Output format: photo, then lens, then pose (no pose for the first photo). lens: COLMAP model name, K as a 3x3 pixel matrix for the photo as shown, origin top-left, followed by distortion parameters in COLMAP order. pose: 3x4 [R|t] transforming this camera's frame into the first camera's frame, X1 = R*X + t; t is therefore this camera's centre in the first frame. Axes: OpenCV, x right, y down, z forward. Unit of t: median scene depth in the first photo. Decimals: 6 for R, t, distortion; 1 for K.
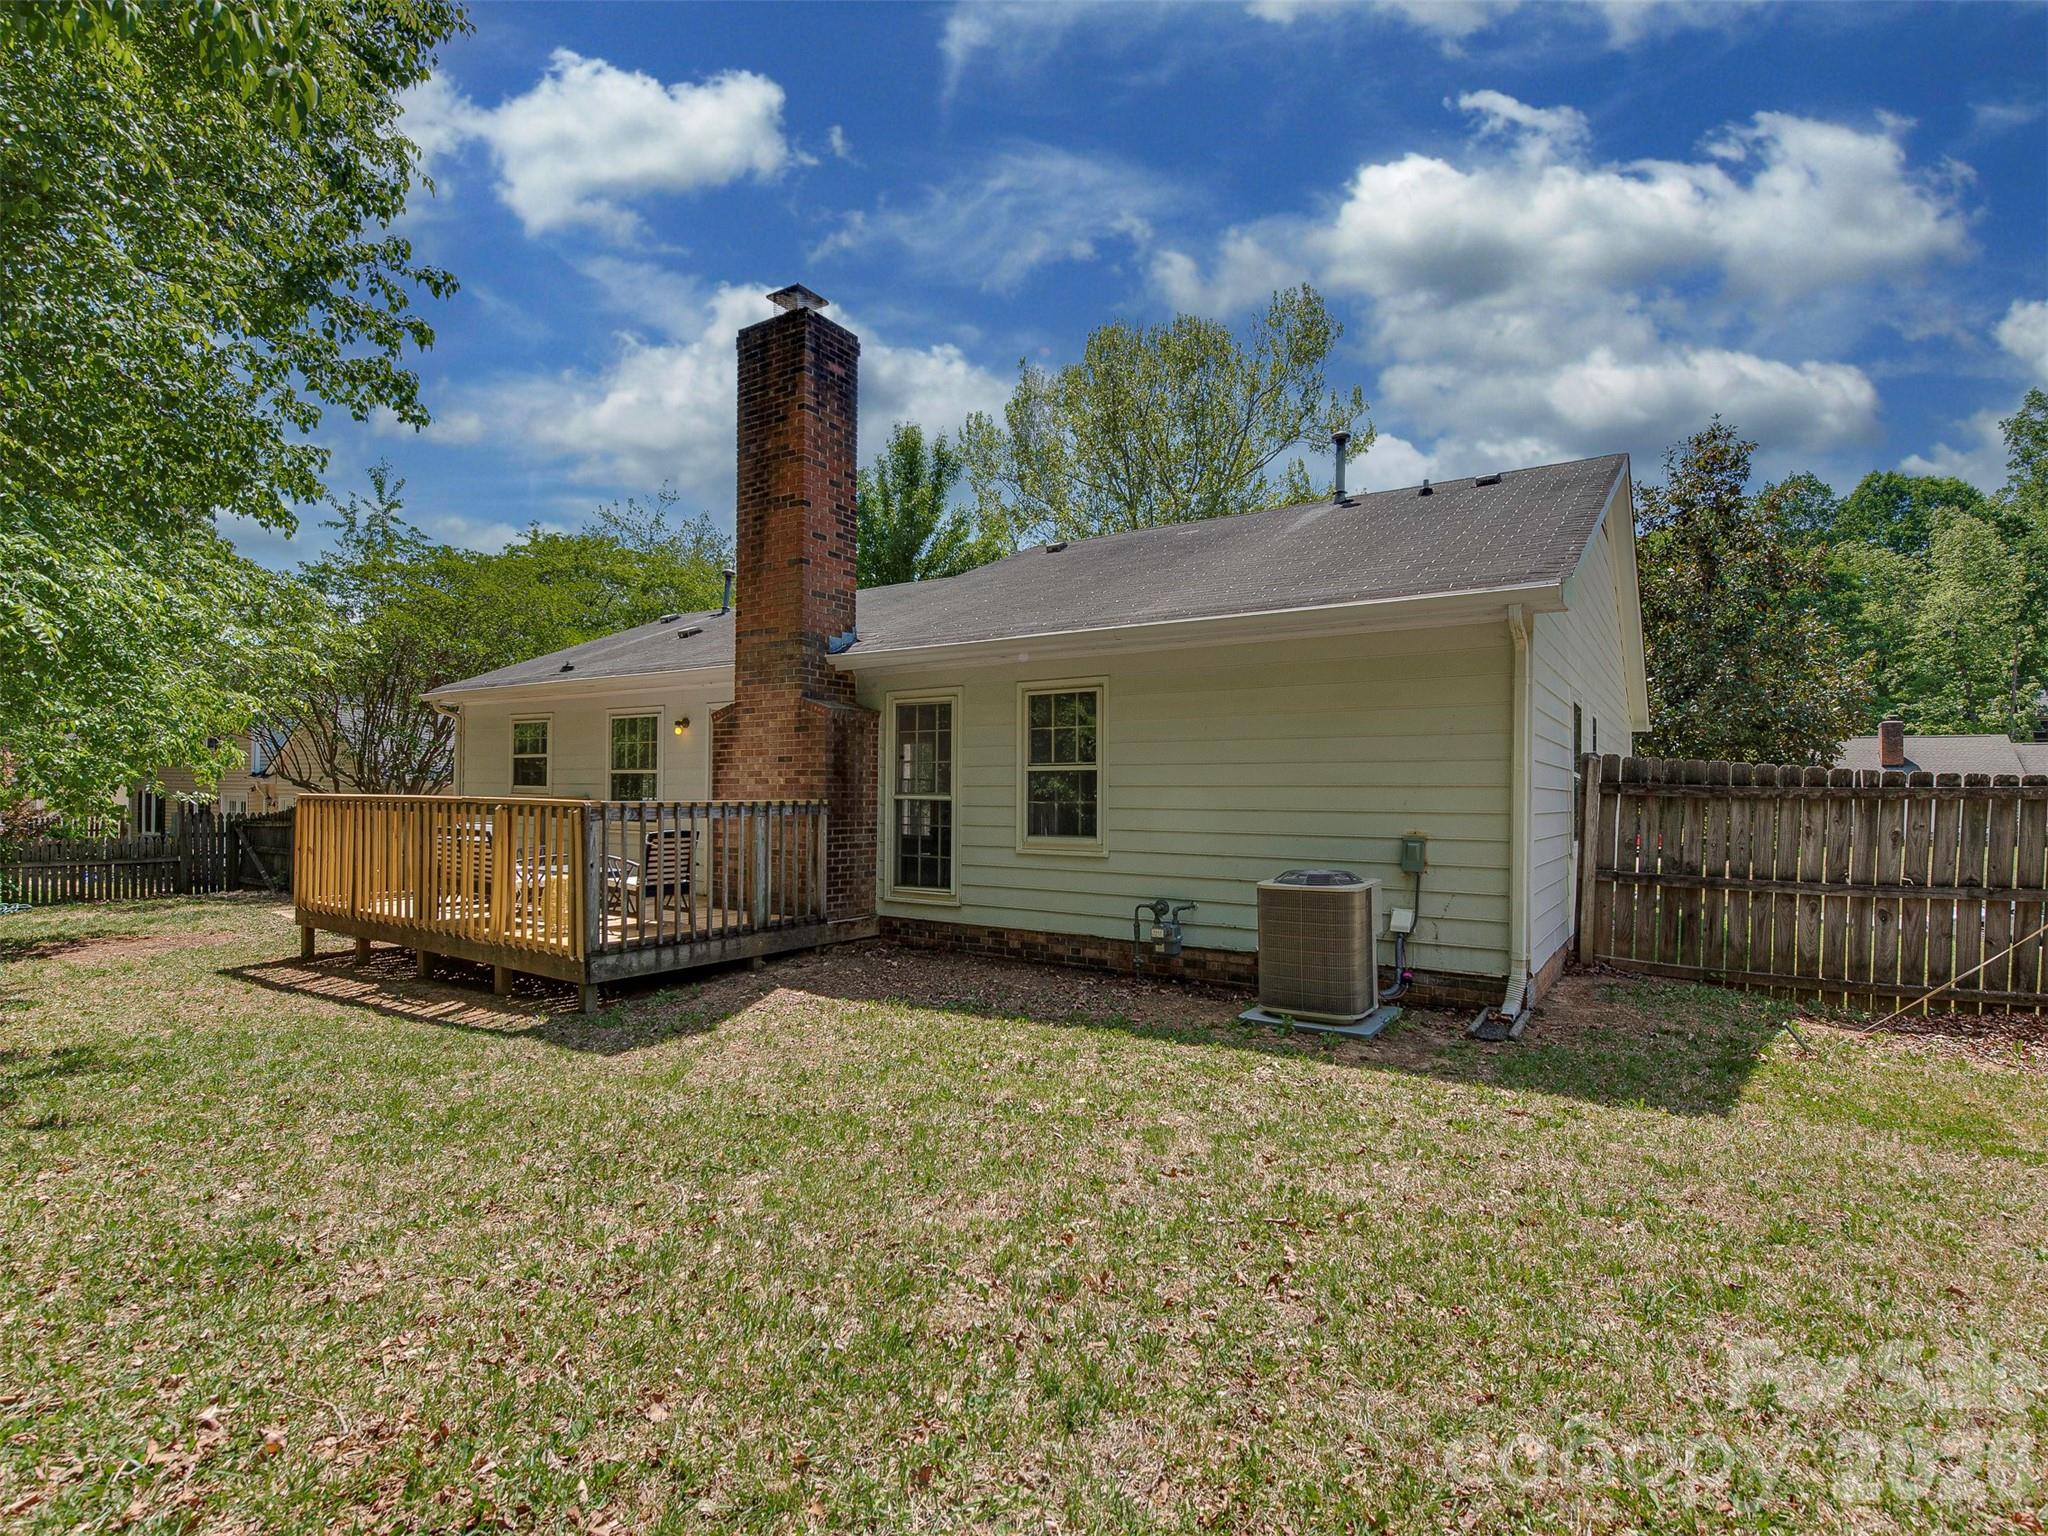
lens RADIAL K [[998.3, 0, 1036.8], [0, 998.3, 796.2], [0, 0, 1]] dist [-0.002794, 0.000010]
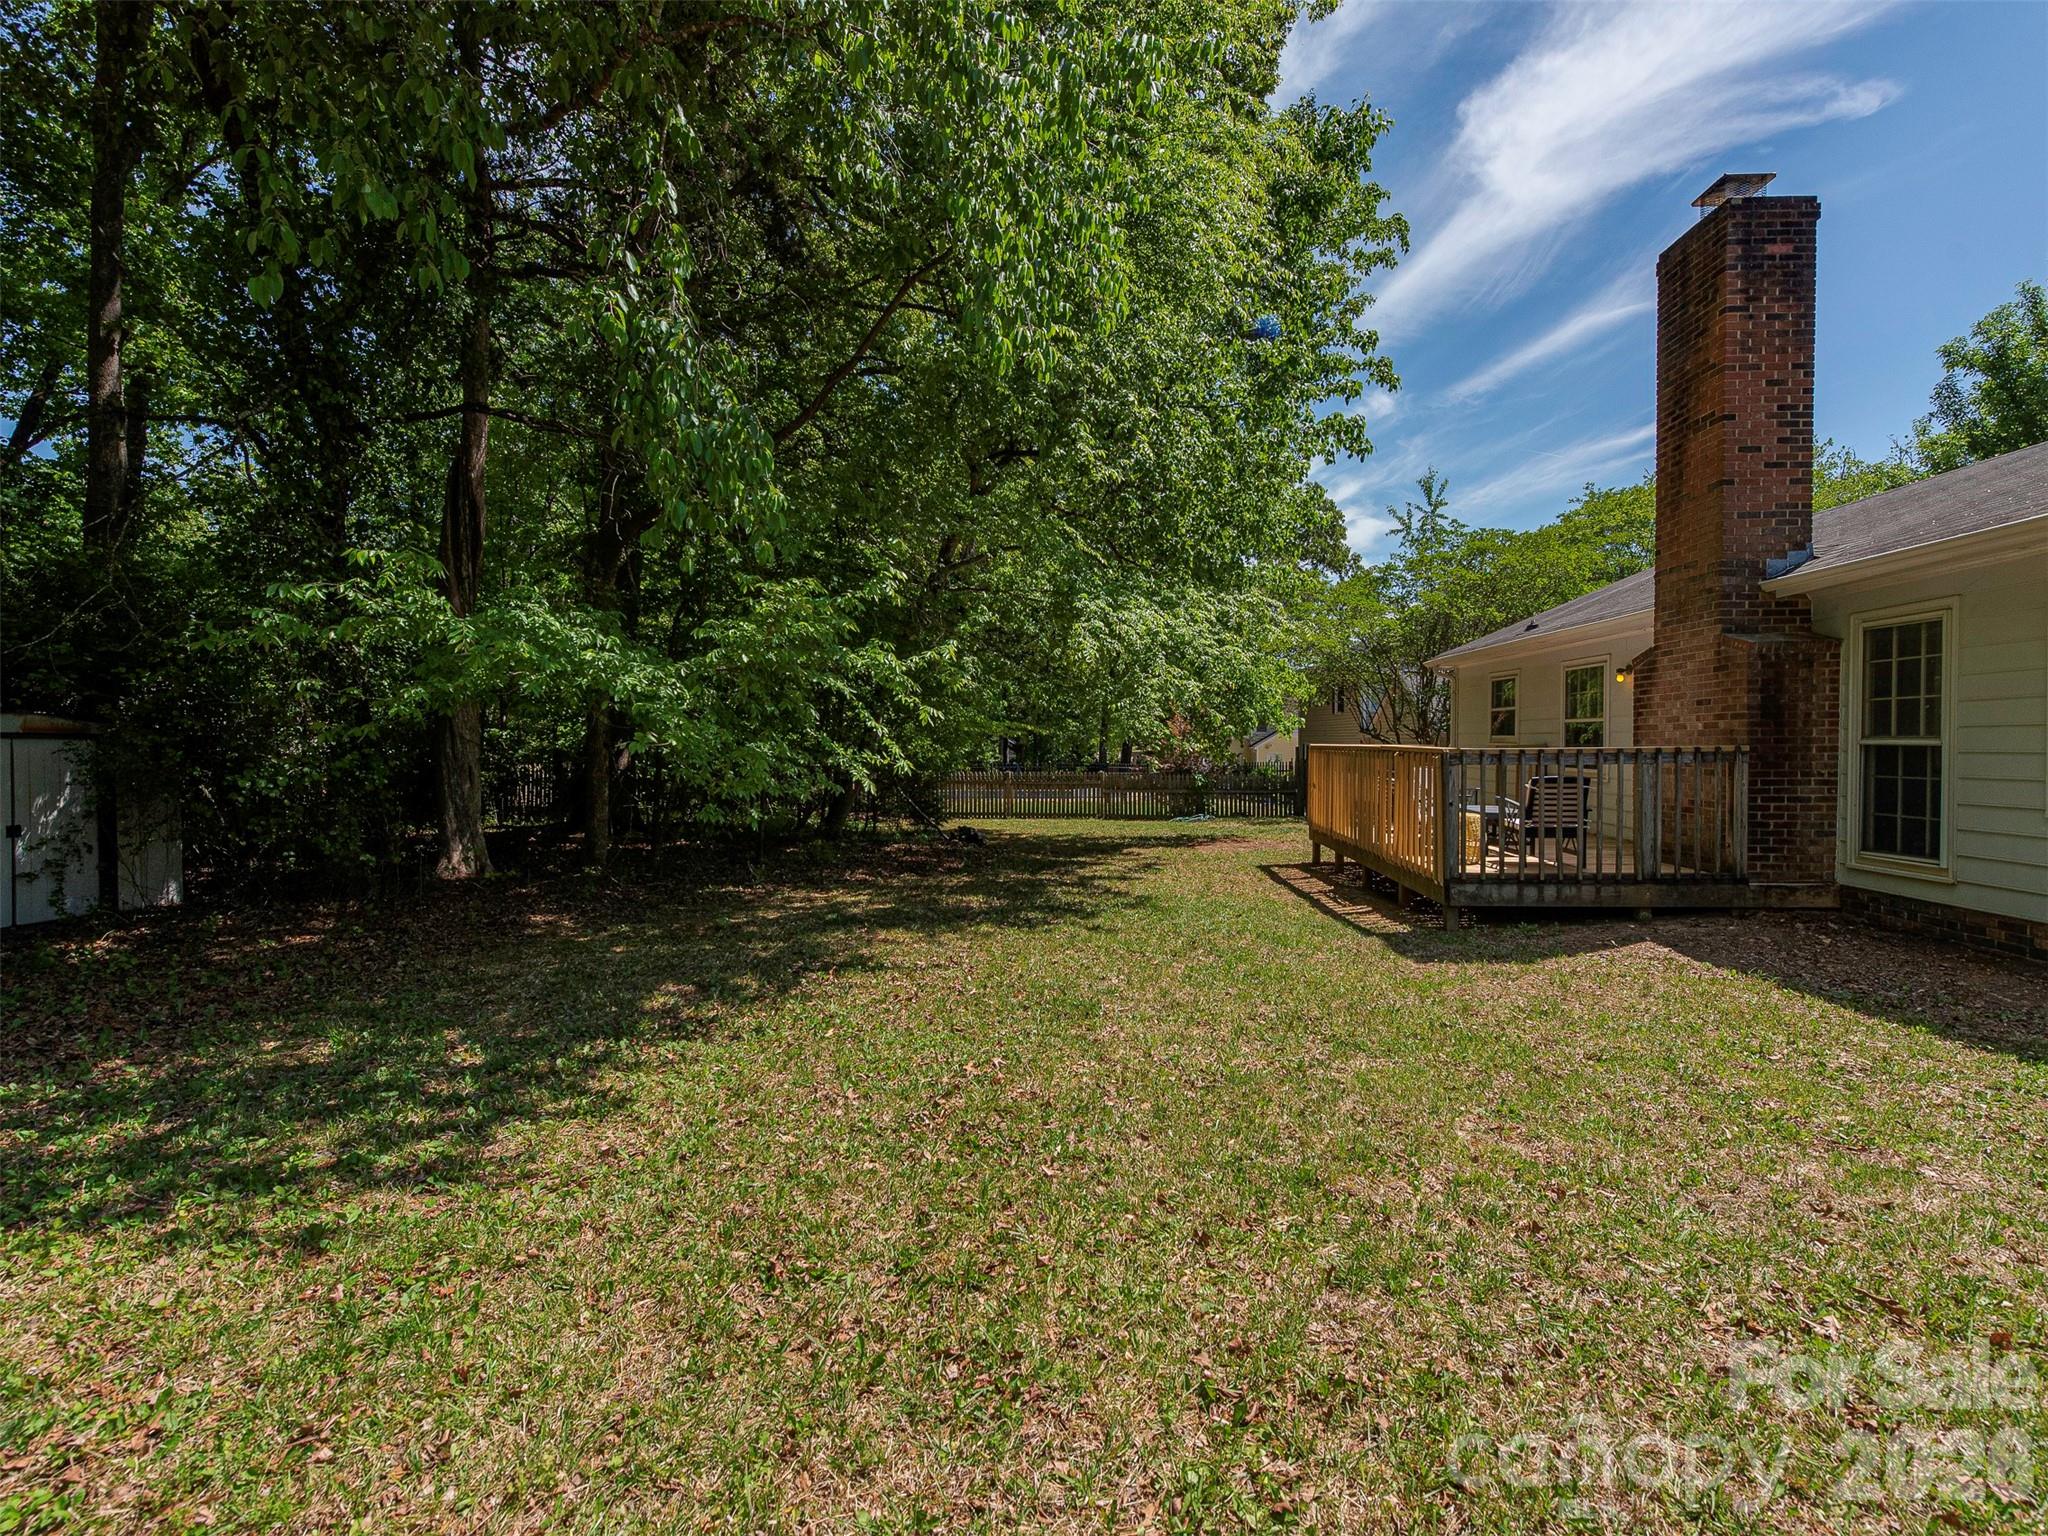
lens RADIAL K [[917.7, 0, 1029.6], [0, 917.7, 756.4], [0, 0, 1]] dist [-0.001537, -0.000035]
pose [[0.498786, 0.002136, -0.866722, 0.171747], [0.007403, 0.999950, 0.006725, 0.002659], [0.866693, -0.009771, 0.498746, 0.035505]]
